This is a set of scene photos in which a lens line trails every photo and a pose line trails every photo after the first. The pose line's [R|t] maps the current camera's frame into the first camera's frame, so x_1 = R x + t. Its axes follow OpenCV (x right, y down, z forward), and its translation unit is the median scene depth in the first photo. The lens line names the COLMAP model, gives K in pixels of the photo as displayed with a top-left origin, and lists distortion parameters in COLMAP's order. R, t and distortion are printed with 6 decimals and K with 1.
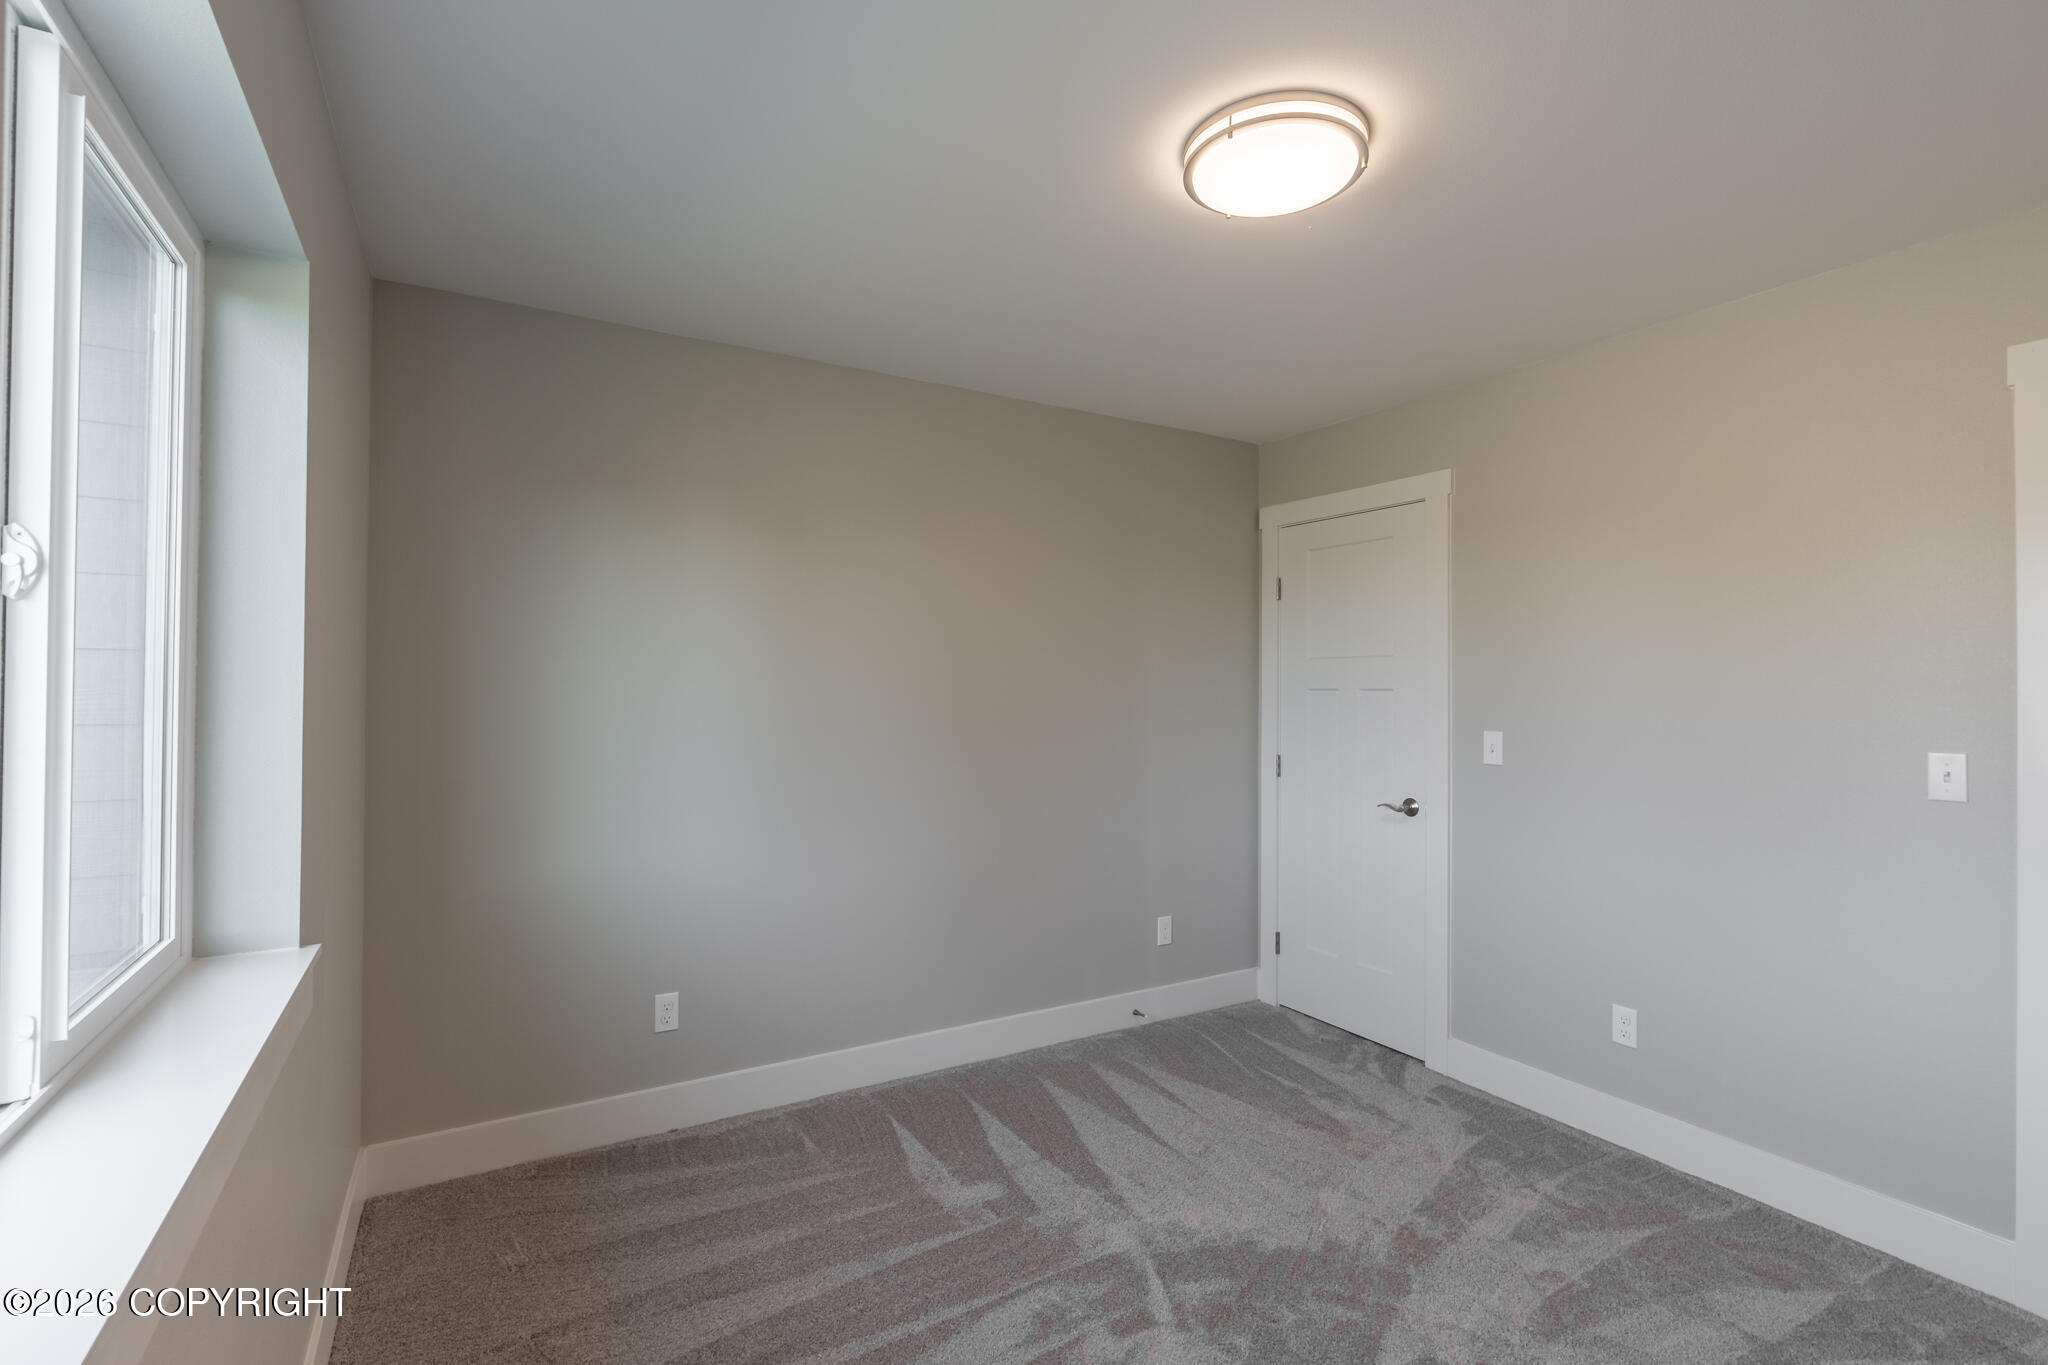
lens RADIAL K [[941.7, 0, 1029.2], [0, 941.7, 678.0], [0, 0, 1]] dist [-0.000731, 0.000050]
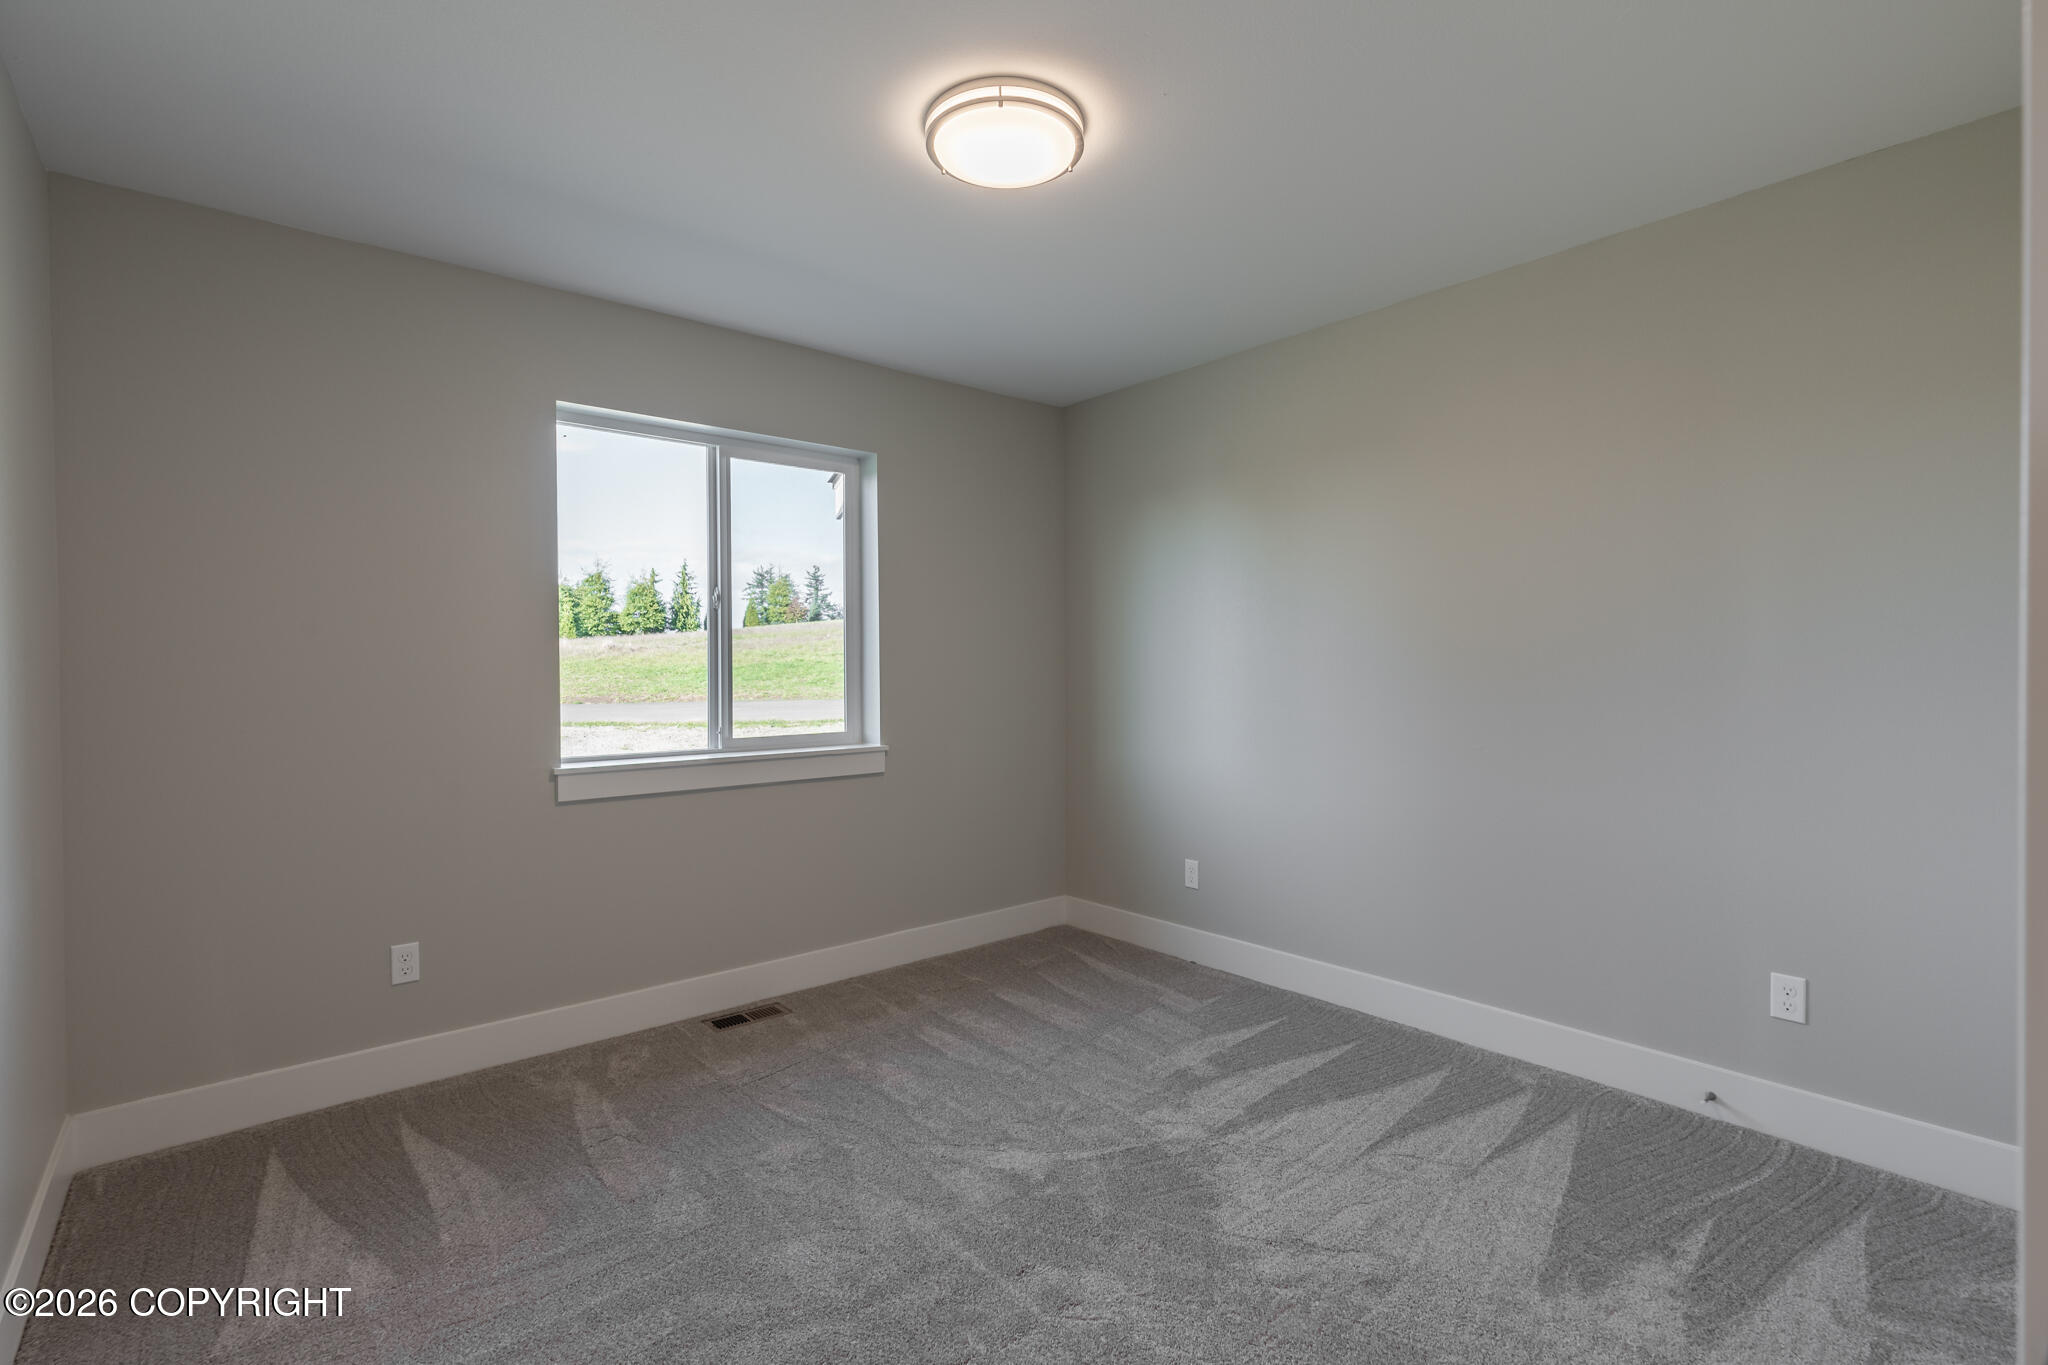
lens RADIAL K [[941.7, 0, 1030.1], [0, 941.7, 679.4], [0, 0, 1]] dist [-0.000731, 0.000050]
pose [[0.175167, 0.004536, -0.984528, 0.837405], [0.009046, 0.999940, 0.006216, 0.063777], [0.984497, -0.009995, 0.175115, 0.506690]]
